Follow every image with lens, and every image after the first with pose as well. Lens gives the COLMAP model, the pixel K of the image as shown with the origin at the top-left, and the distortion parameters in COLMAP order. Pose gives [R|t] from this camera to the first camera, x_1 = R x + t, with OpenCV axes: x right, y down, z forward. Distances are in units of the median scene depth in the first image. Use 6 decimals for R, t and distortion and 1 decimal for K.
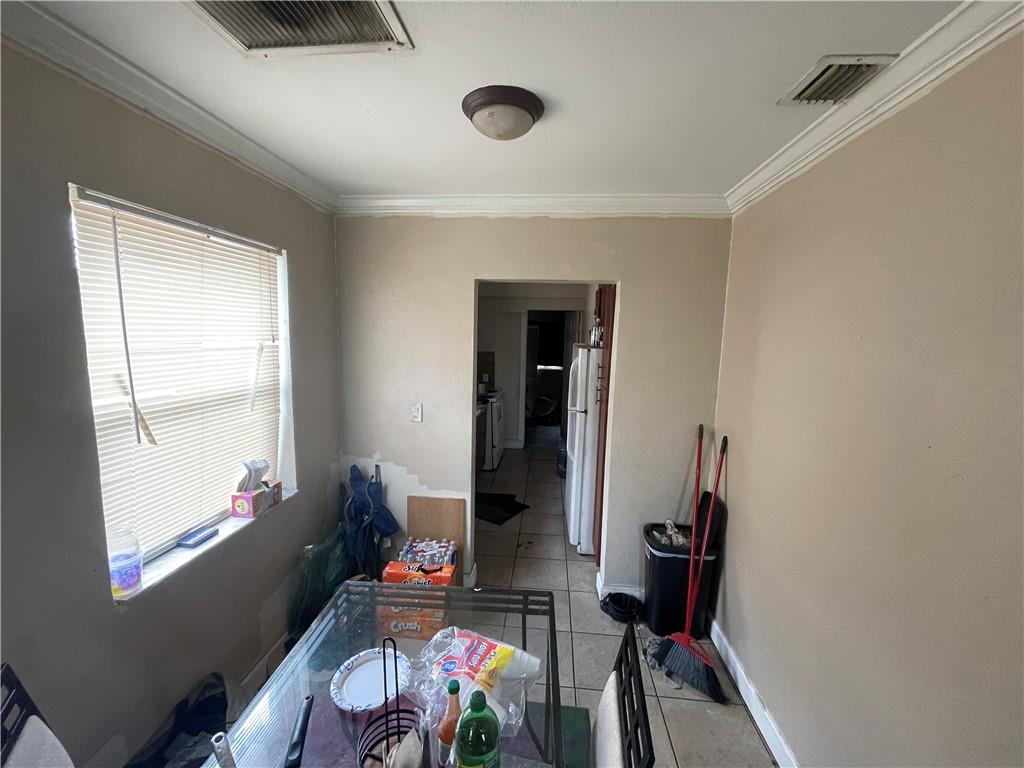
lens RADIAL K [[415.9, 0, 511.6], [0, 415.9, 388.0], [0, 0, 1]] dist [0.002277, -0.001199]
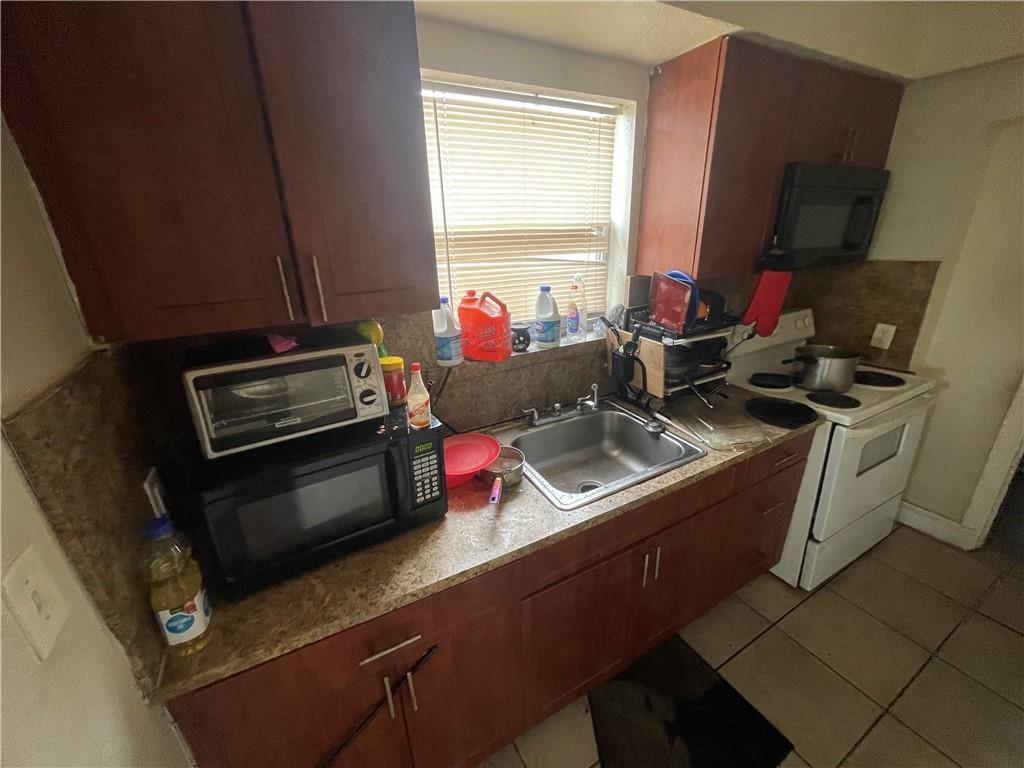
lens RADIAL K [[415.9, 0, 504.4], [0, 415.9, 383.2], [0, 0, 1]] dist [0.002277, -0.001199]
pose [[0.570512, 0.253546, -0.781172, 0.097309], [-0.074628, 0.963223, 0.258131, -0.102910], [0.817891, -0.088970, 0.568452, 1.304992]]
